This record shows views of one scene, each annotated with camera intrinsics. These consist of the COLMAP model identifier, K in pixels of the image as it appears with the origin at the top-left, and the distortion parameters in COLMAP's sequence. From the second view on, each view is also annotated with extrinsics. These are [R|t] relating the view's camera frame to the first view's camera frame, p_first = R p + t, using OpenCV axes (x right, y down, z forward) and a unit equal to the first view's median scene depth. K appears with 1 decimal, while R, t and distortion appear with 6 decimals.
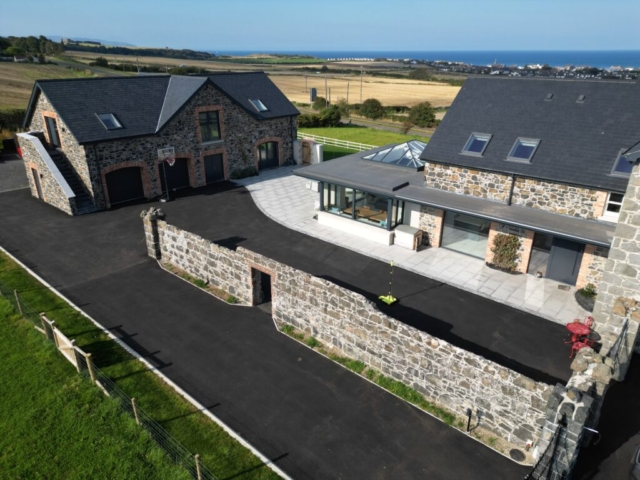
lens RADIAL K [[444.8, 0, 321.2], [0, 444.8, 237.6], [0, 0, 1]] dist [0.101690, -0.111067]
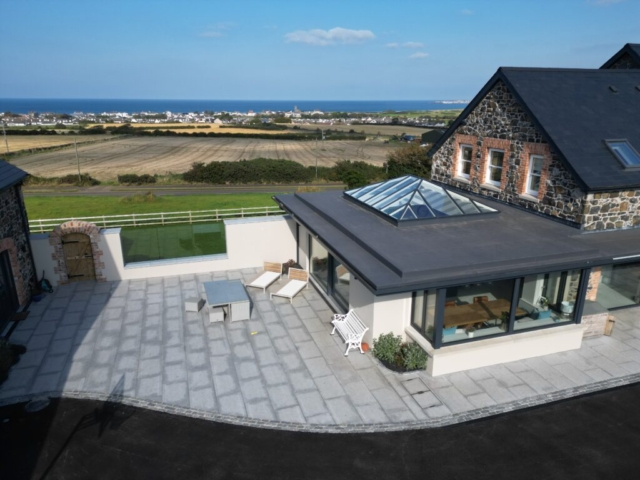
lens RADIAL K [[444.8, 0, 321.2], [0, 444.8, 237.6], [0, 0, 1]] dist [0.101690, -0.111067]
pose [[0.509782, -0.259624, 0.820193, -0.489229], [0.331561, 0.939019, 0.091160, -0.296639], [-0.793845, 0.225472, 0.564777, 0.973102]]
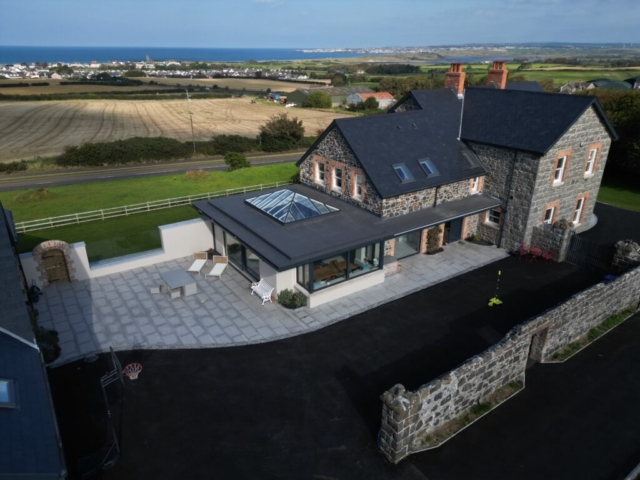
lens RADIAL K [[444.8, 0, 321.2], [0, 444.8, 237.6], [0, 0, 1]] dist [0.101690, -0.111067]
pose [[0.242736, -0.384330, 0.890713, -0.862124], [0.371679, 0.884954, 0.280556, -0.466643], [-0.896066, 0.262958, 0.357658, 0.779933]]
